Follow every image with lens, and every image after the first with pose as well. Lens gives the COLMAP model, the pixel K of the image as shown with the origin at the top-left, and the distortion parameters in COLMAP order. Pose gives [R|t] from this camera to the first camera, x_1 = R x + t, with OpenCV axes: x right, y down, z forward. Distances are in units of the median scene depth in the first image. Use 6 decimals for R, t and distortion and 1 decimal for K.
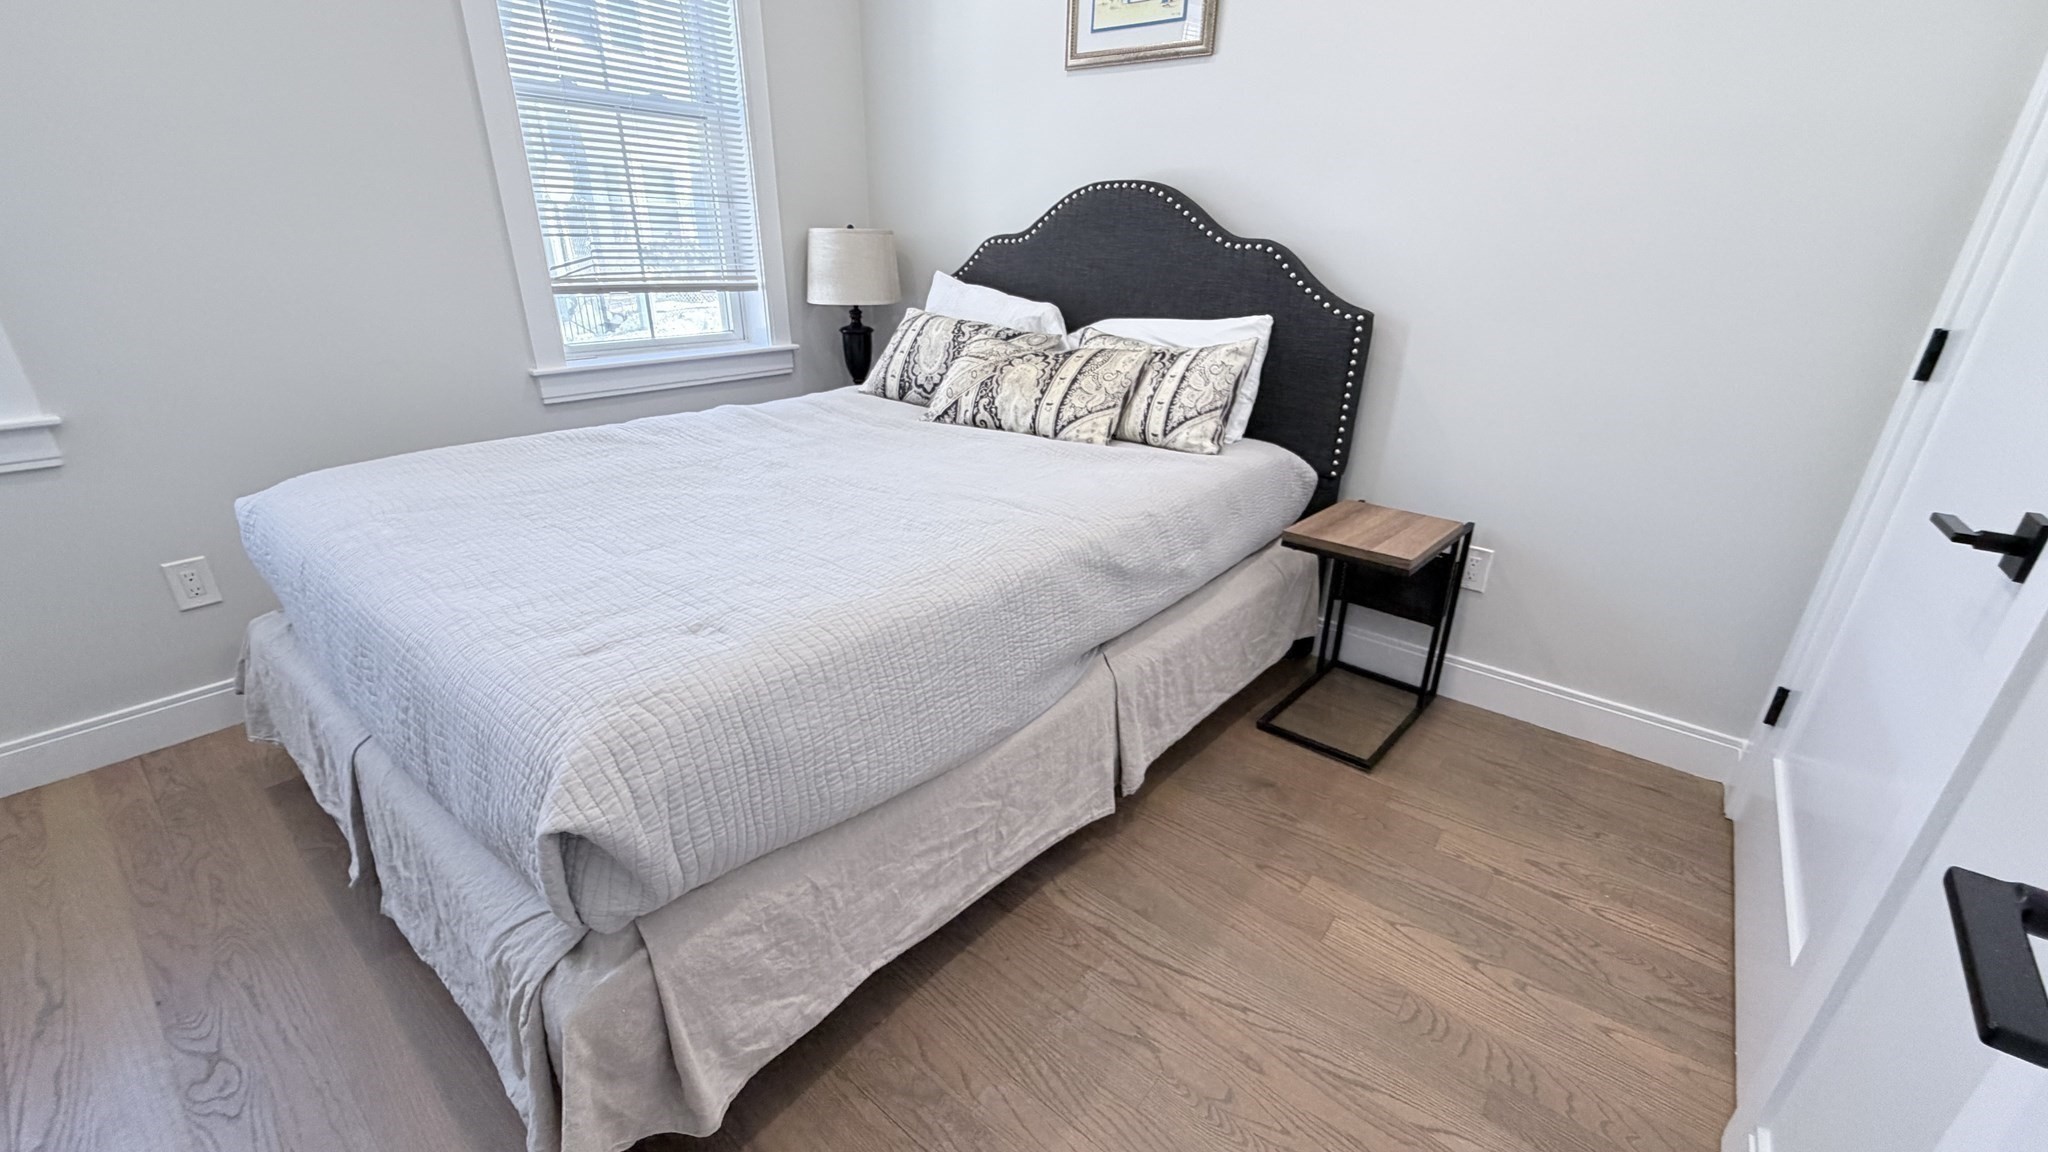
lens RADIAL K [[809.6, 0, 1020.2], [0, 809.6, 578.7], [0, 0, 1]] dist [-0.001437, 0.000028]
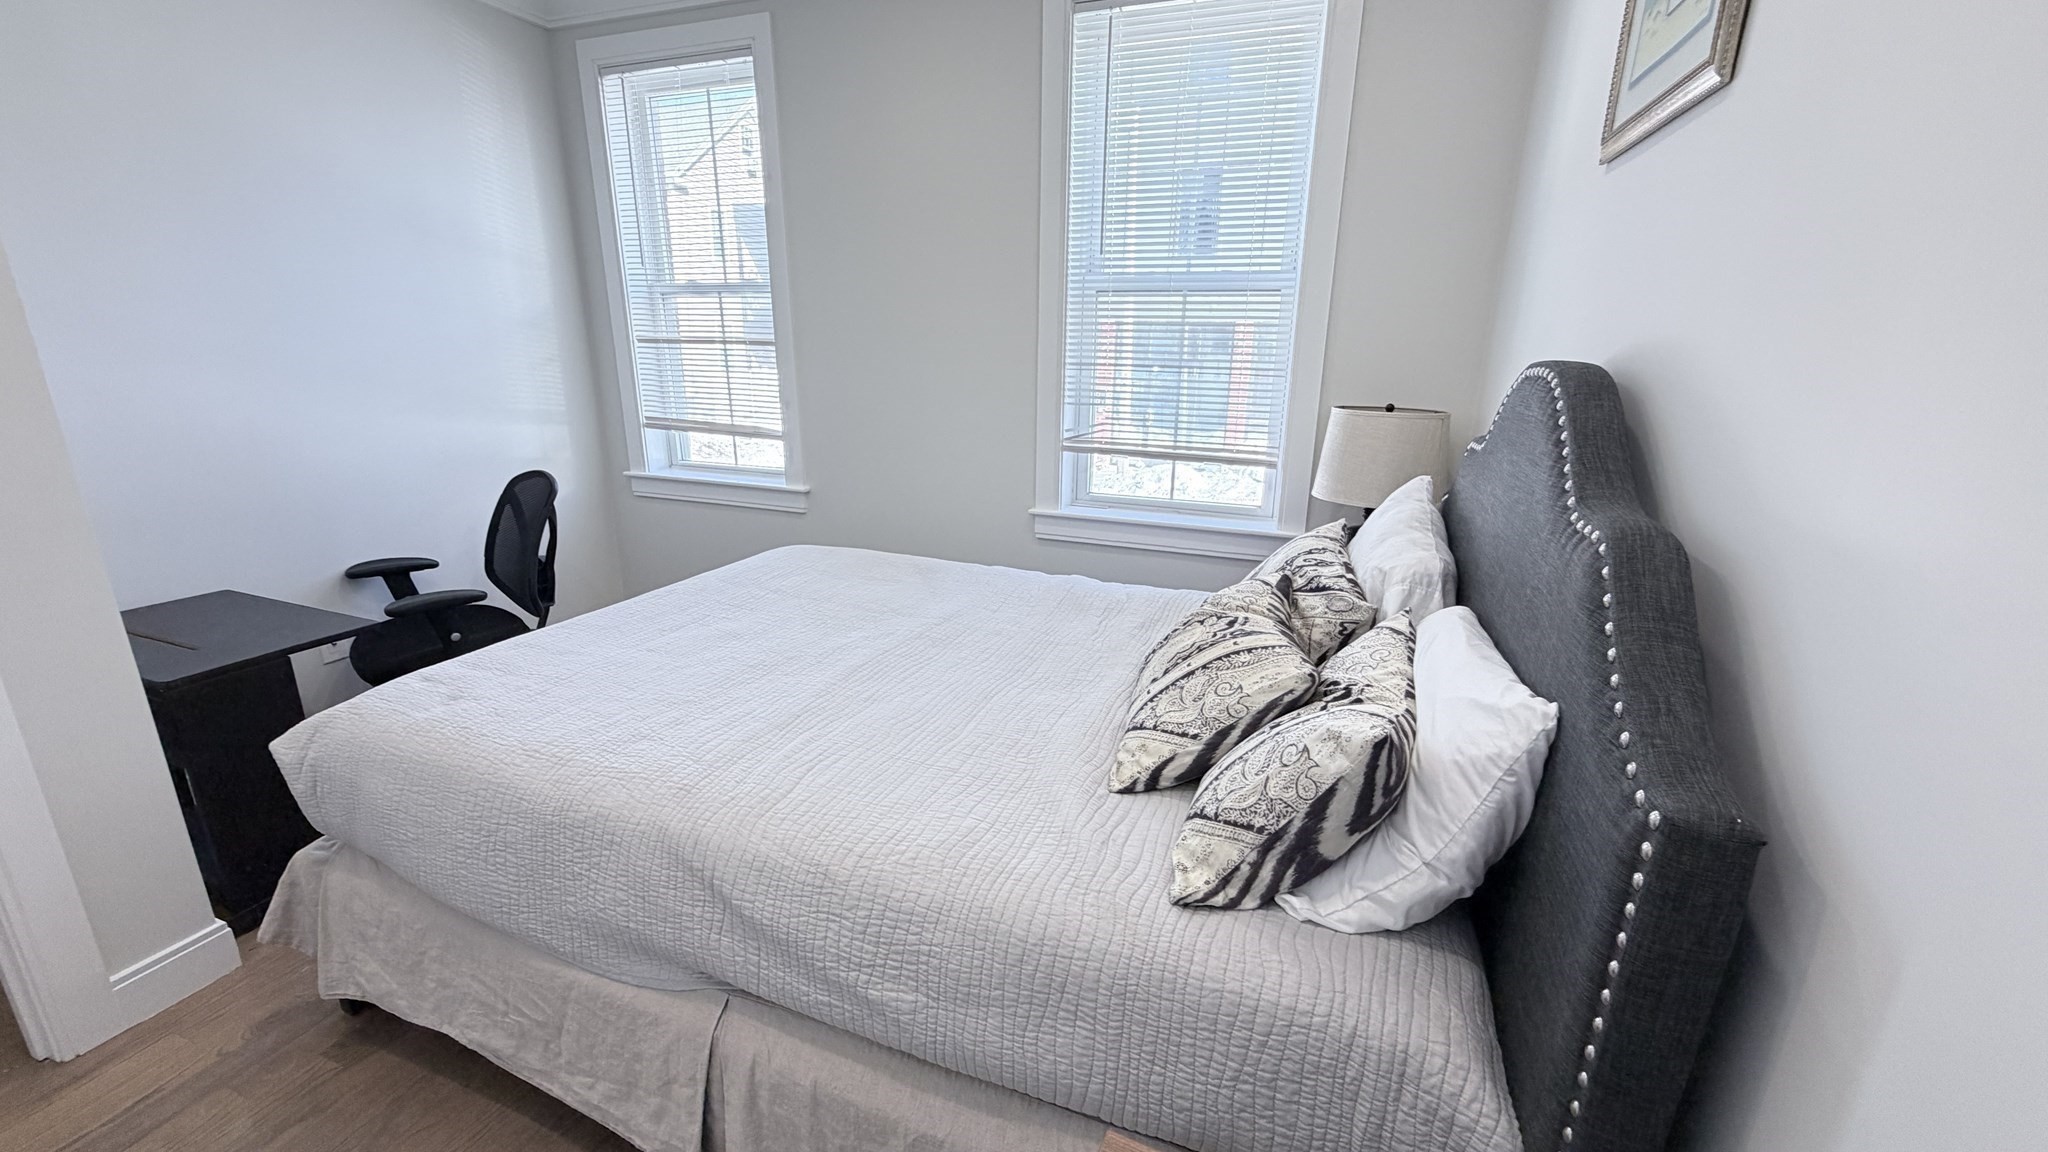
lens RADIAL K [[809.6, 0, 1029.9], [0, 809.6, 583.1], [0, 0, 1]] dist [-0.001437, 0.000028]
pose [[0.324621, 0.256055, -0.910526, 0.573683], [-0.384781, 0.915151, 0.120174, -0.333873], [0.864040, 0.311342, 0.395602, 0.616873]]
